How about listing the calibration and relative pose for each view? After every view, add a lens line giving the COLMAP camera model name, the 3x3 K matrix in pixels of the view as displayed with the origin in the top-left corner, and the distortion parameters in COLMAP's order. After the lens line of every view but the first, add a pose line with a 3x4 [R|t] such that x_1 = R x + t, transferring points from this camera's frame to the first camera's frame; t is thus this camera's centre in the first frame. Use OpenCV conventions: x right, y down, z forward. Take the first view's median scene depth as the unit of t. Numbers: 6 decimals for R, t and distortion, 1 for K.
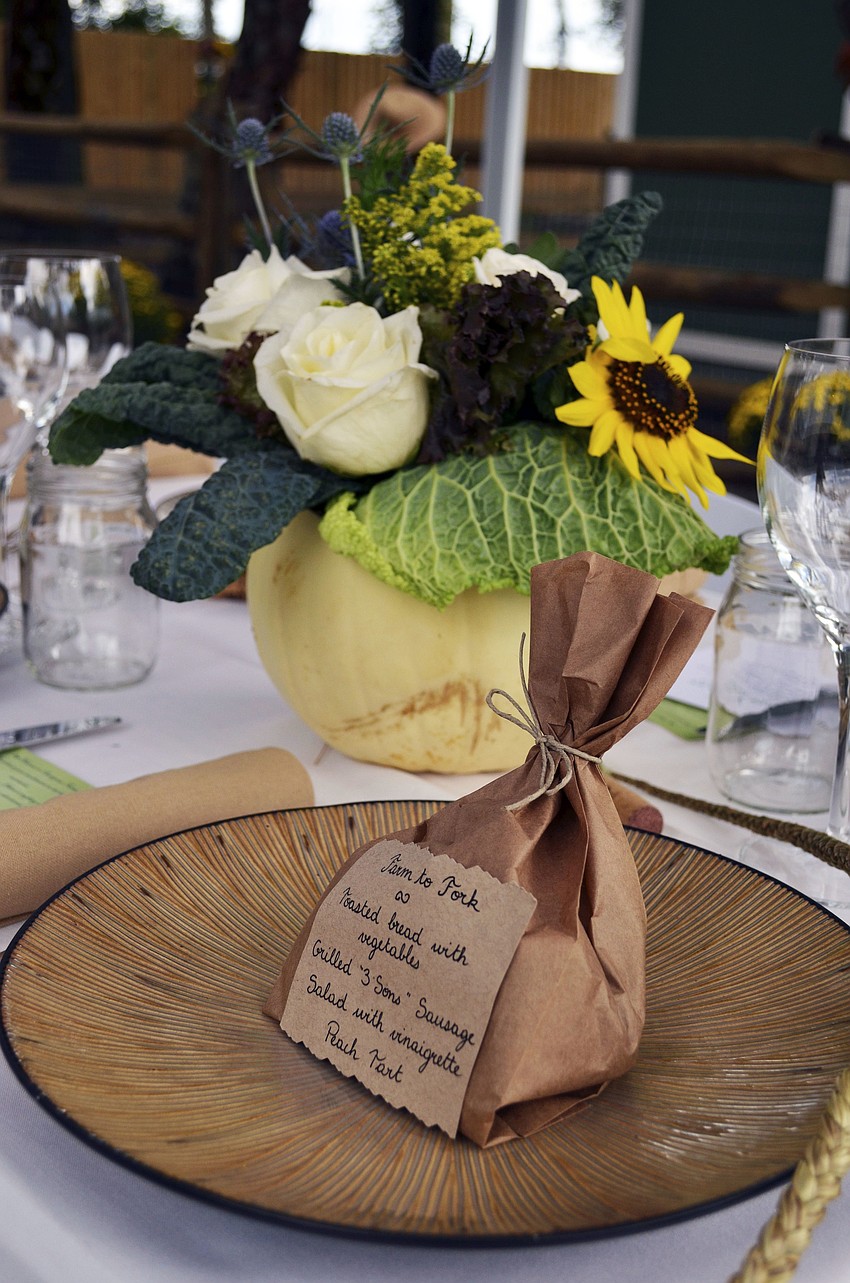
lens RADIAL K [[1864.4, 0, 425.0], [0, 1864.4, 641.5], [0, 0, 1]] dist [-0.001076, 0.046259]
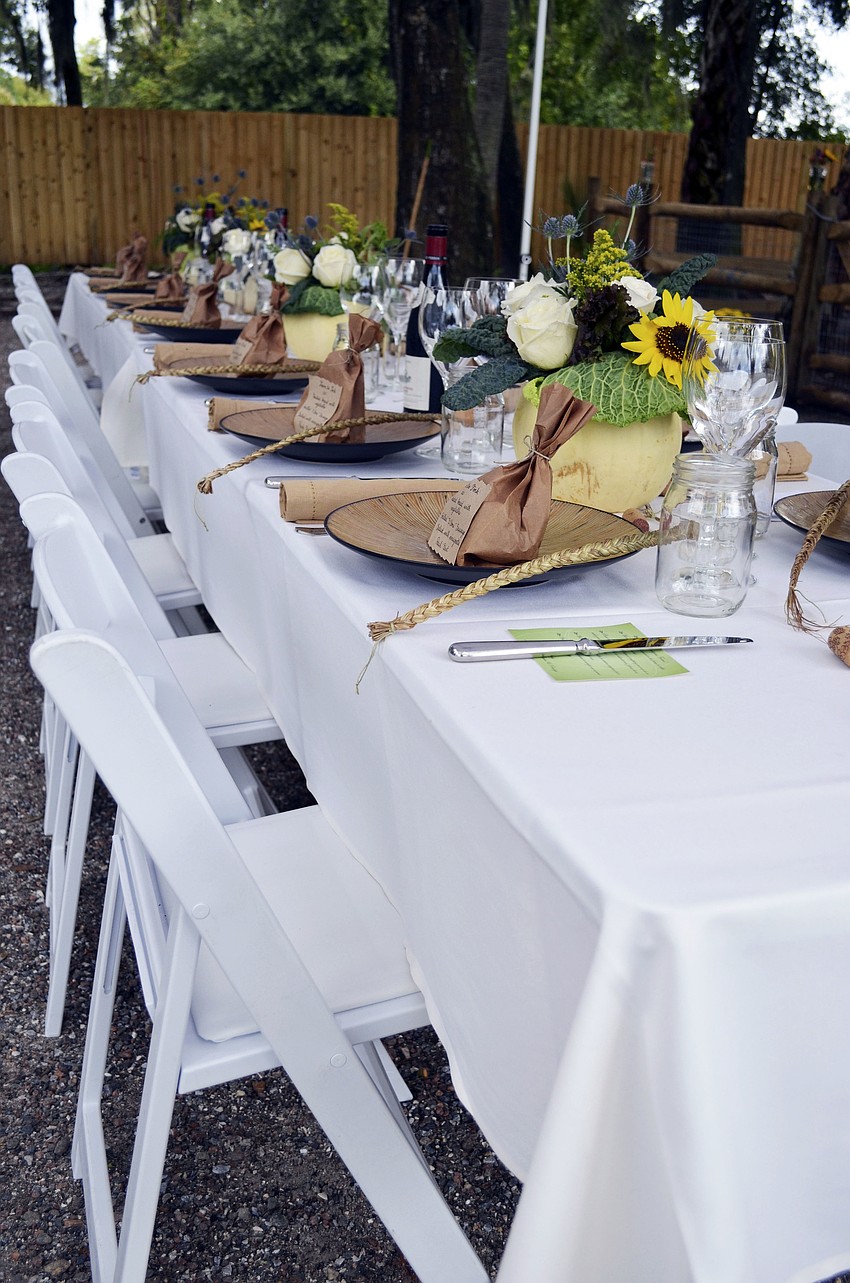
lens RADIAL K [[1864.4, 0, 425.0], [0, 1864.4, 641.5], [0, 0, 1]] dist [-0.001076, 0.046259]
pose [[0.898670, 0.113684, -0.423637, 0.851940], [-0.129835, 0.991491, -0.009354, 0.289020], [0.418969, 0.063409, 0.905784, -1.153242]]
